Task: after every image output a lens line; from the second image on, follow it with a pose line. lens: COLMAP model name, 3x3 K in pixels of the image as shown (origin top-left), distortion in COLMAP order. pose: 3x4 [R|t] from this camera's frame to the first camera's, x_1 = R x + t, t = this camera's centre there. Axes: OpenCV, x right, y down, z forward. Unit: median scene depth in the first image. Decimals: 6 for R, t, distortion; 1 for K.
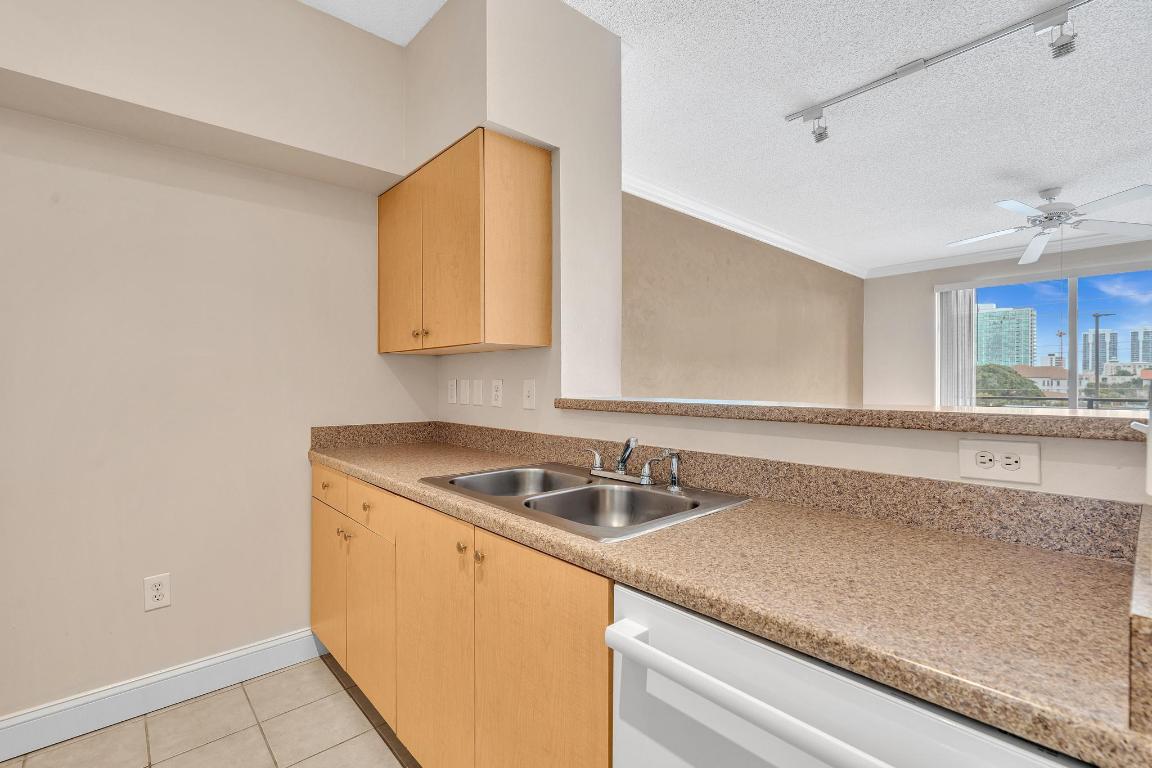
lens RADIAL K [[520.0, 0, 568.8], [0, 520.0, 381.6], [0, 0, 1]] dist [-0.001006, 0.000364]
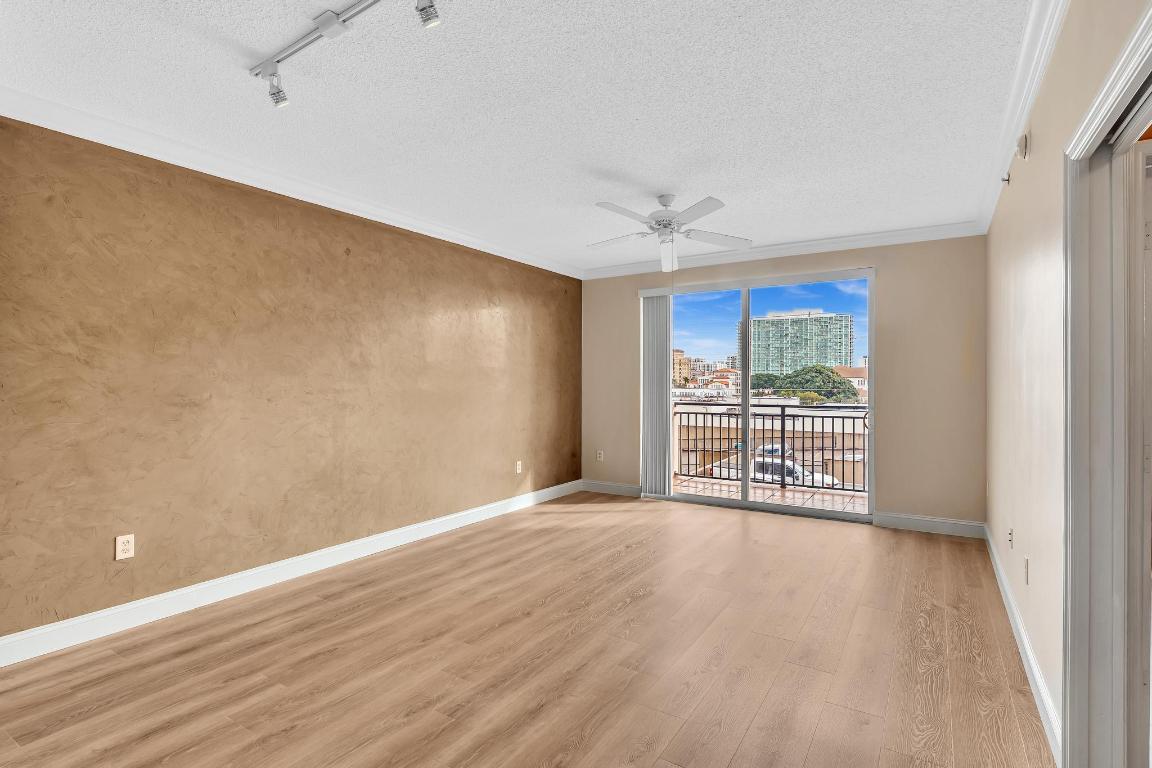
lens RADIAL K [[568.2, 0, 576.0], [0, 568.2, 384.0], [0, 0, 1]] dist [-0.003247, -0.000525]
pose [[0.963693, -0.002821, 0.266999, 0.917302], [0.001685, 0.999989, 0.004484, -0.046763], [-0.267008, -0.003872, 0.963686, 0.044399]]
